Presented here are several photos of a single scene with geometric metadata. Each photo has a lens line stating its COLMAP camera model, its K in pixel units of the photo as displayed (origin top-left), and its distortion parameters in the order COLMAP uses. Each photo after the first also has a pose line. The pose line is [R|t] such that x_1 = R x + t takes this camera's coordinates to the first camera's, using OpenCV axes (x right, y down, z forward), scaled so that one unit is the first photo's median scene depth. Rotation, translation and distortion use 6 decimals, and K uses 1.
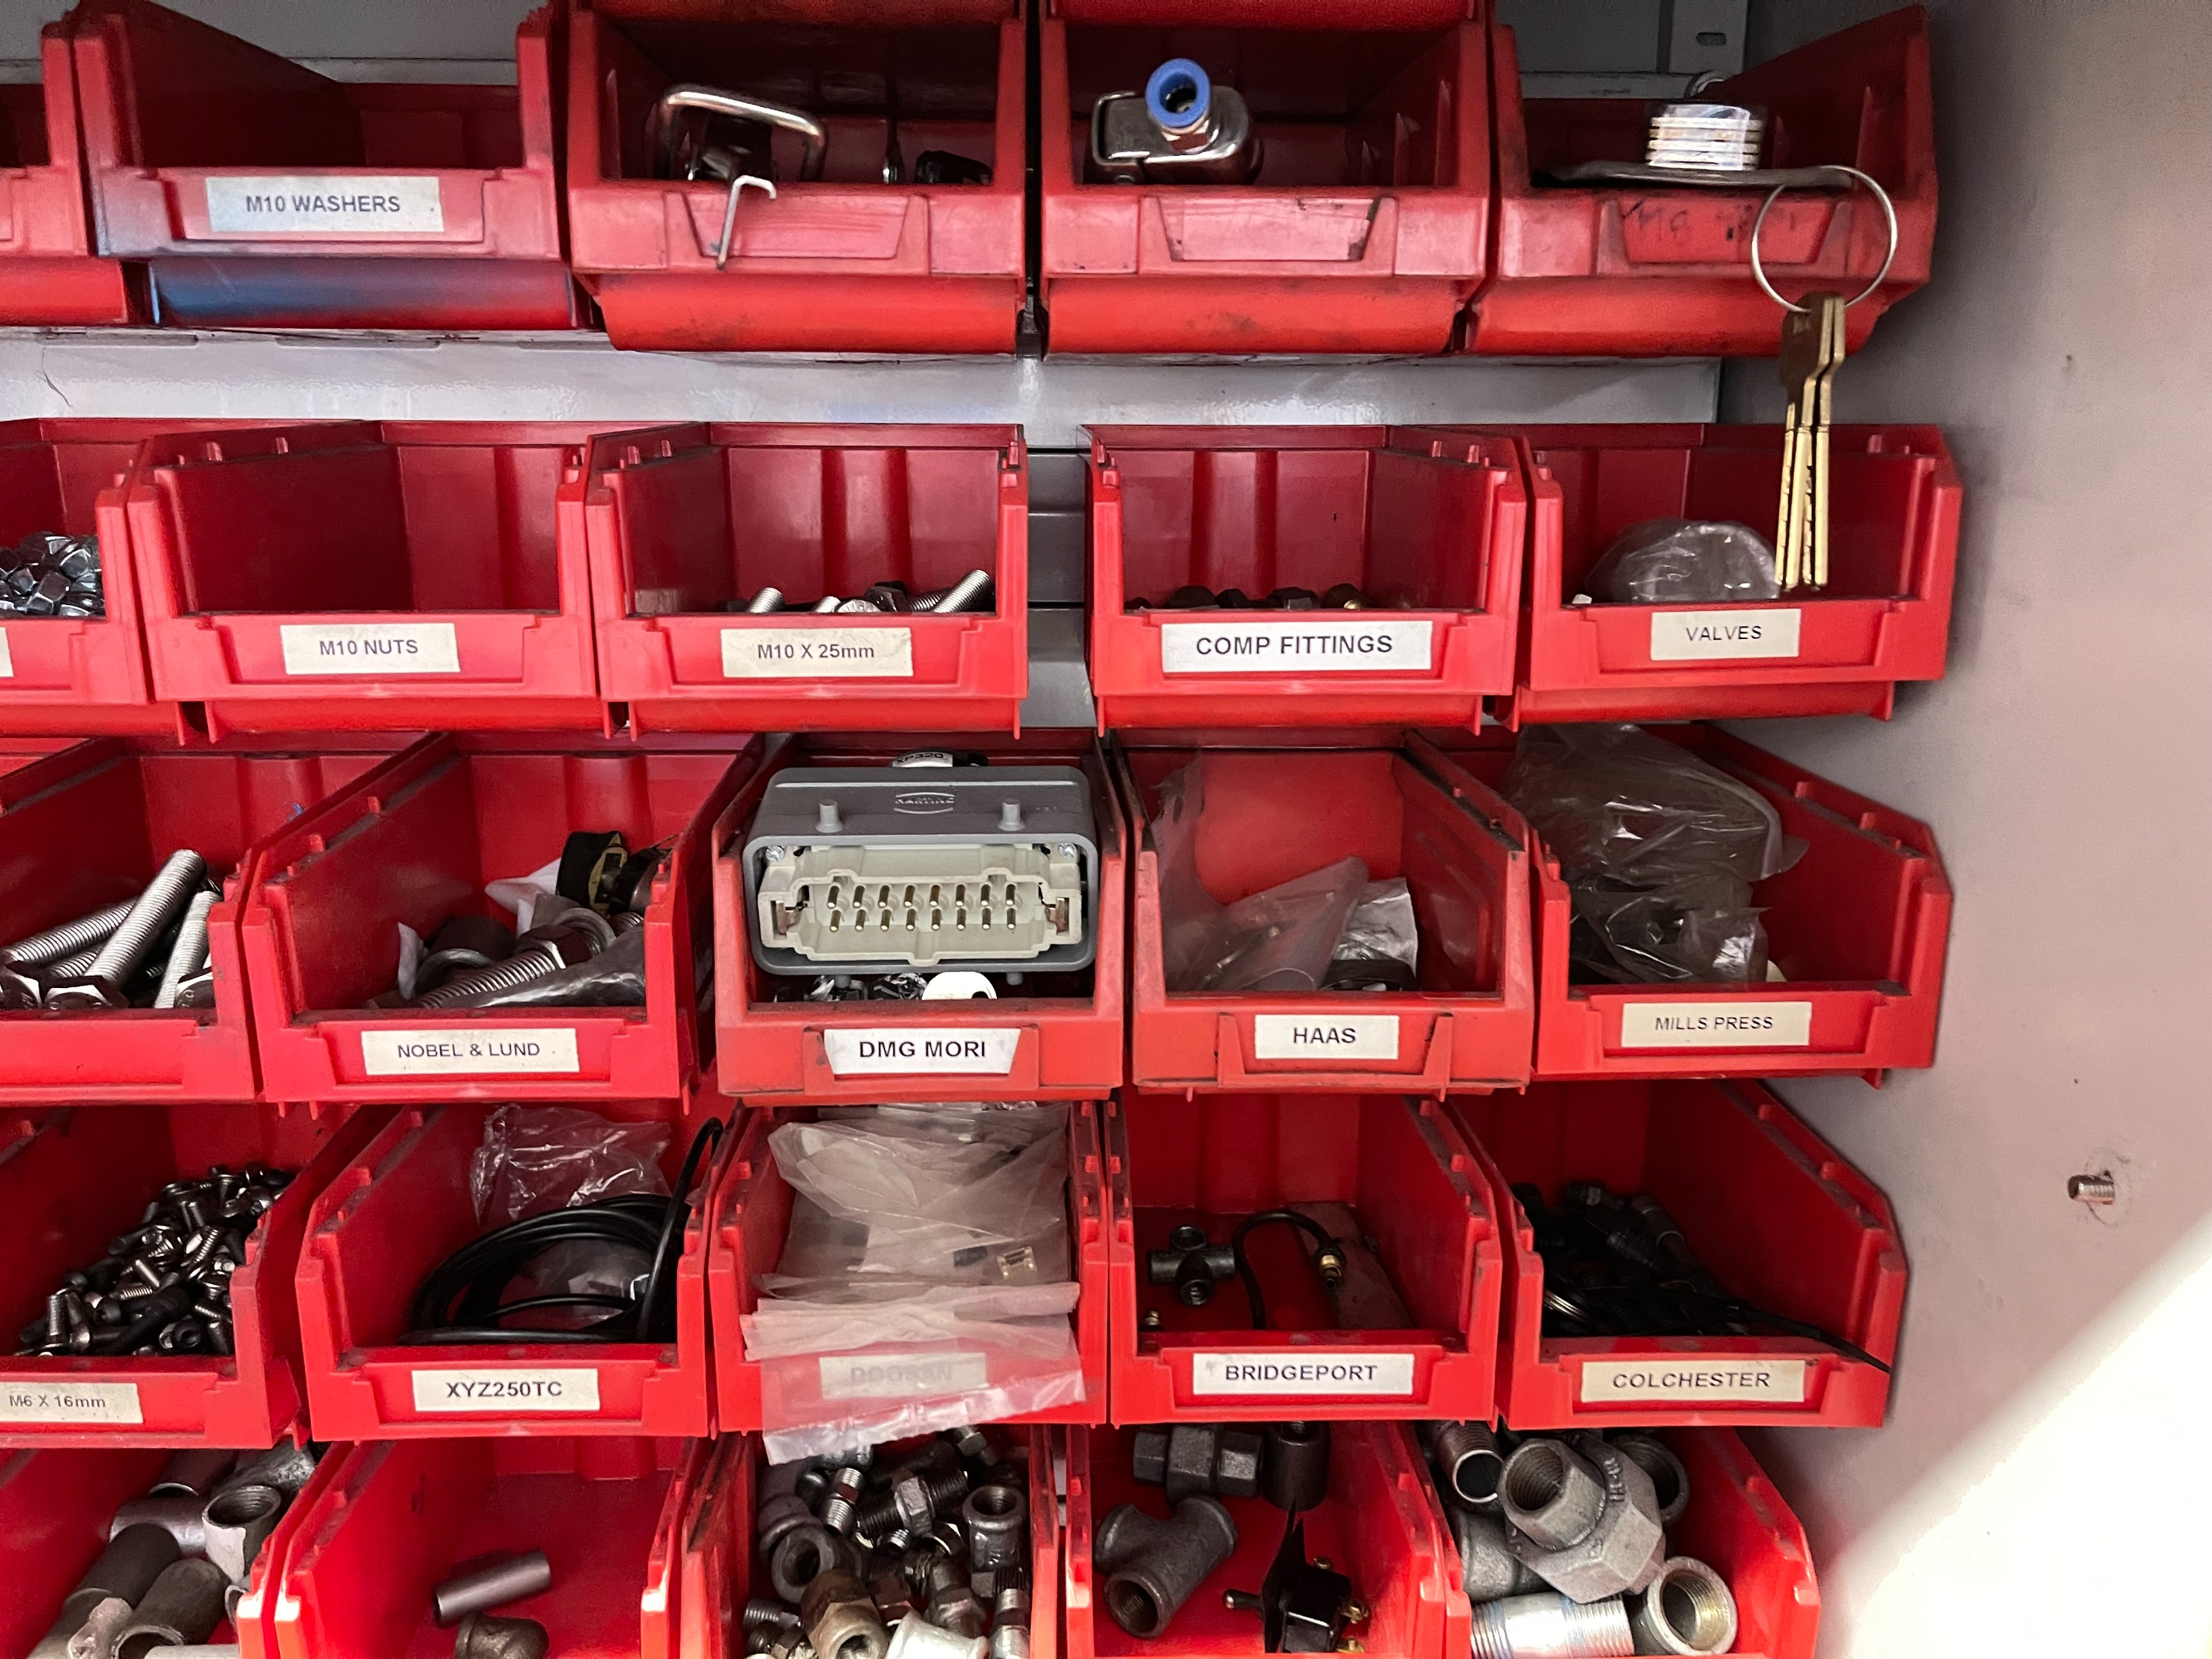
lens RADIAL K [[1652.3, 0, 1040.4], [0, 1652.3, 953.1], [0, 0, 1]] dist [0.029339, 0.002629]
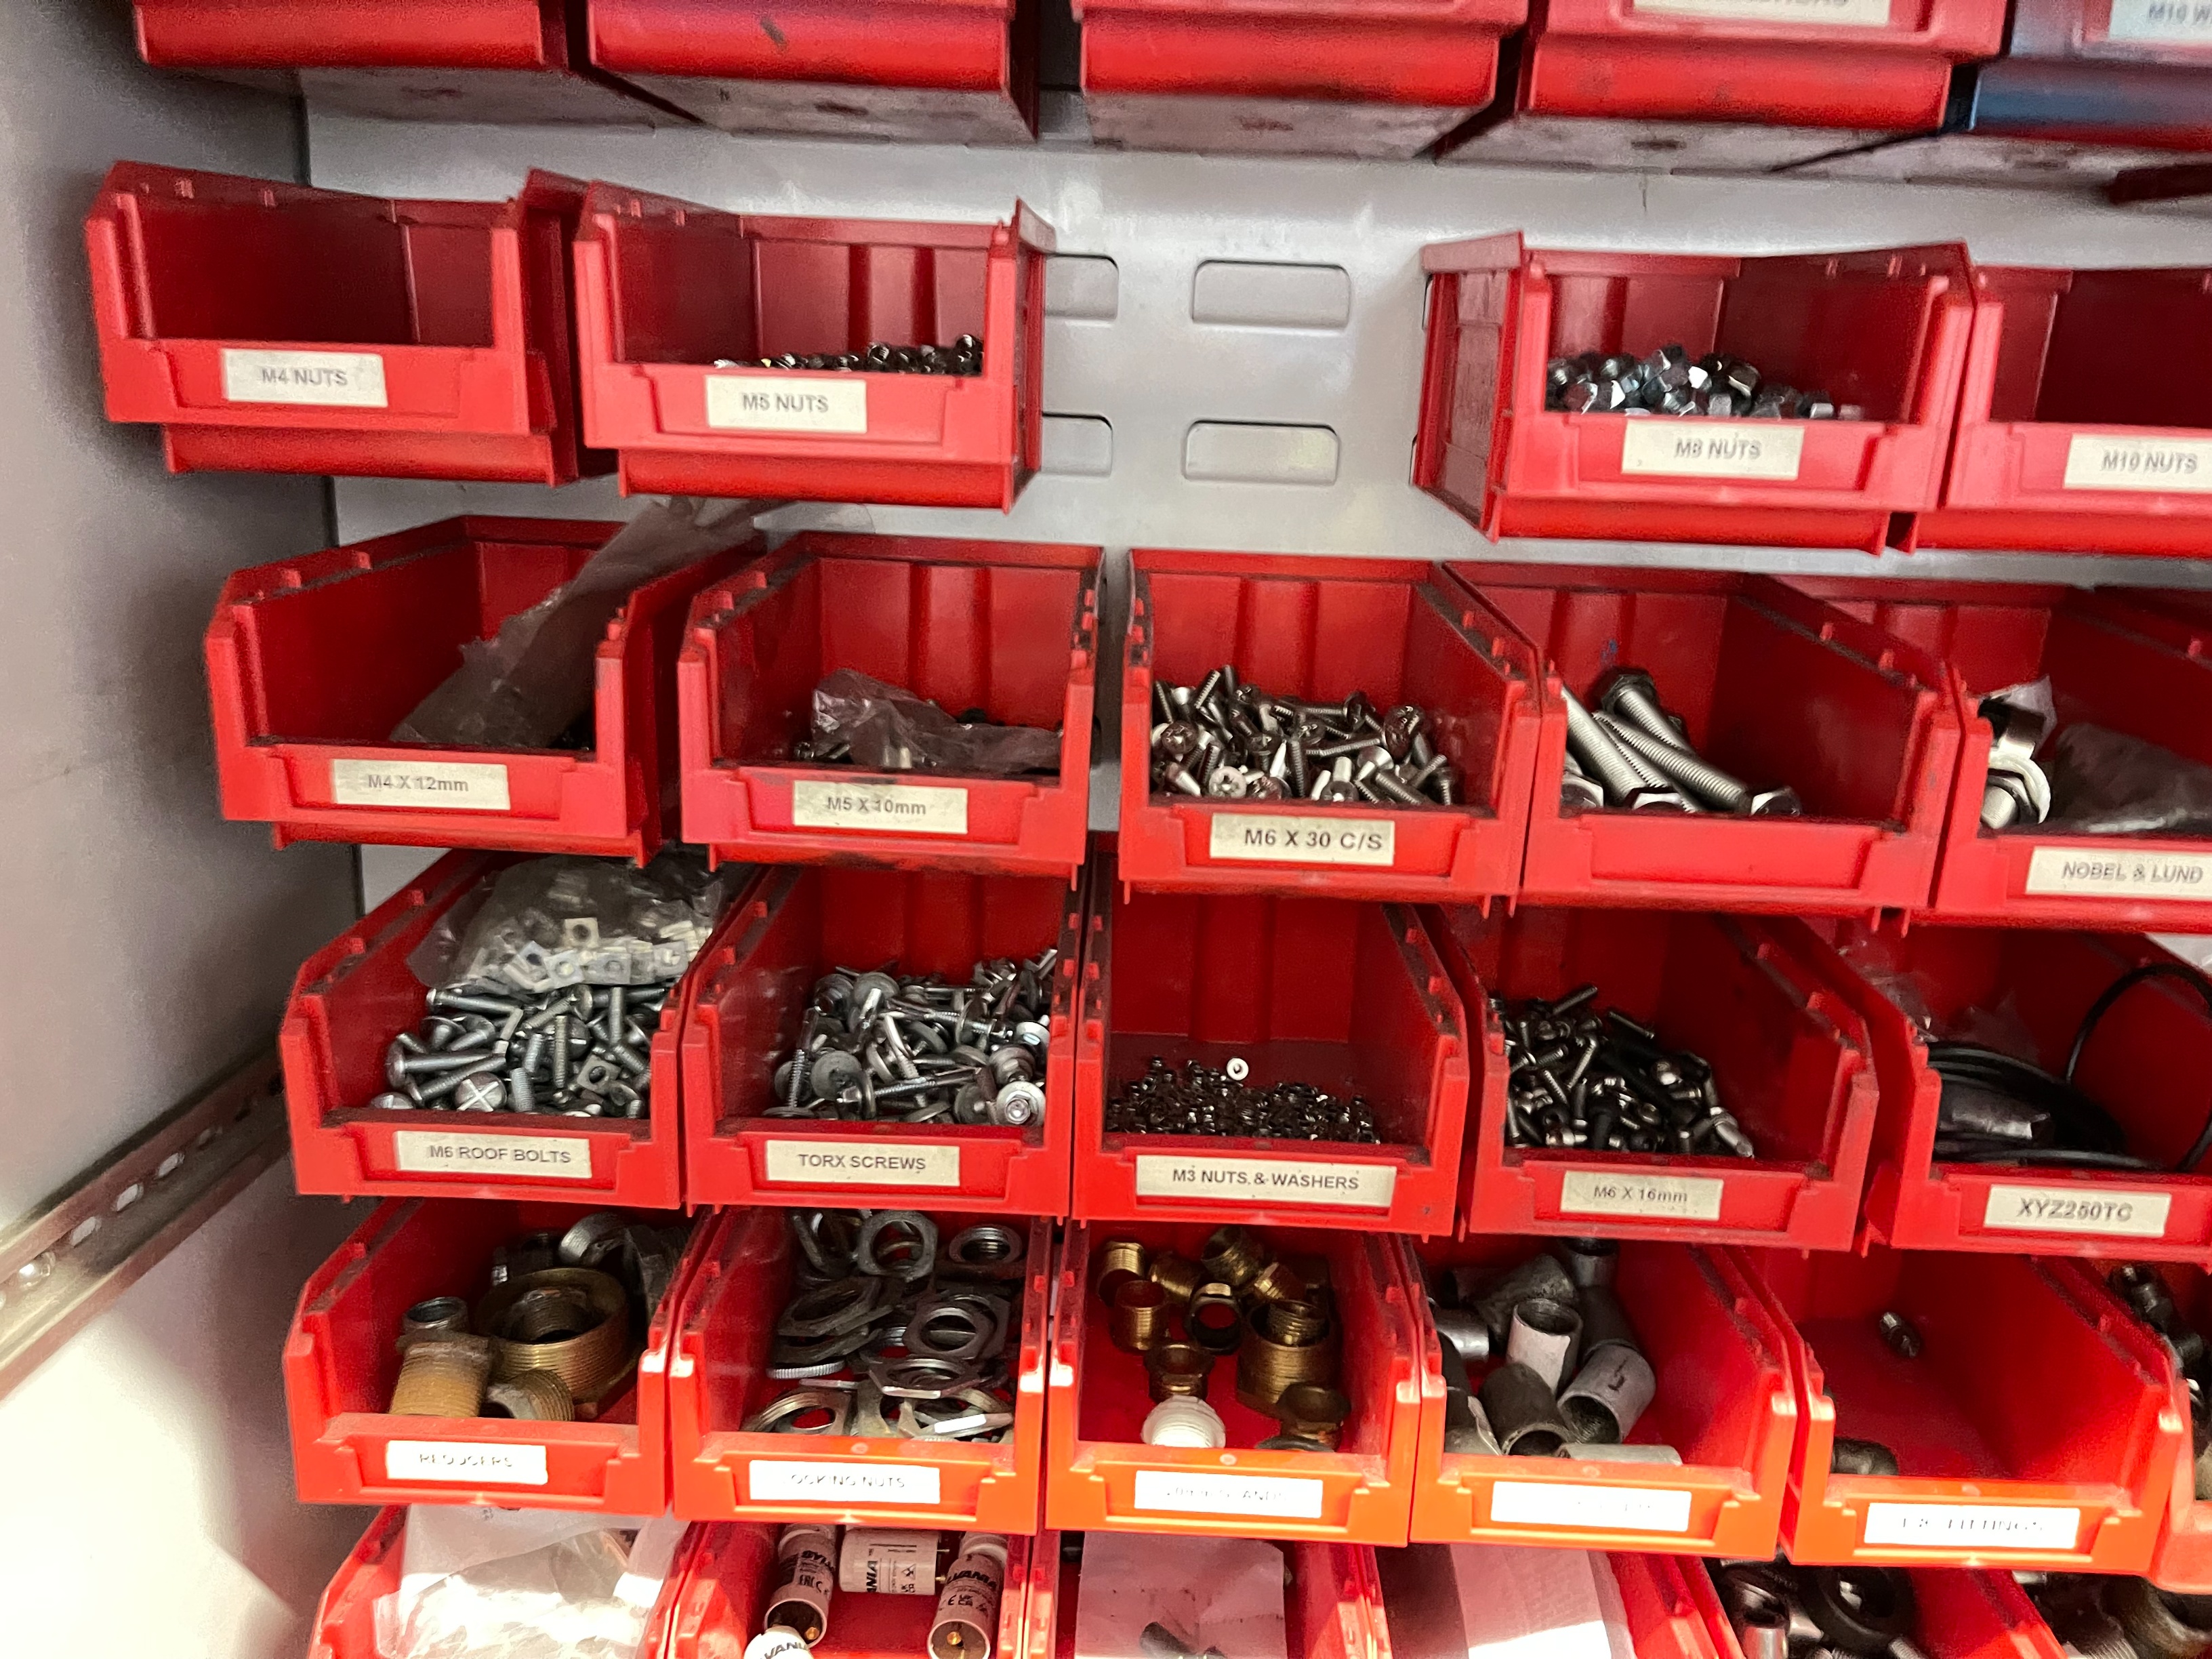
lens RADIAL K [[1703.8, 0, 1123.7], [0, 1703.8, 828.6], [0, 0, 1]] dist [0.045305, -0.085741]
pose [[0.998462, 0.051610, -0.020269, -0.746906], [-0.050484, 0.997339, 0.052599, 0.007330], [0.022929, -0.051495, 0.998410, -0.027131]]
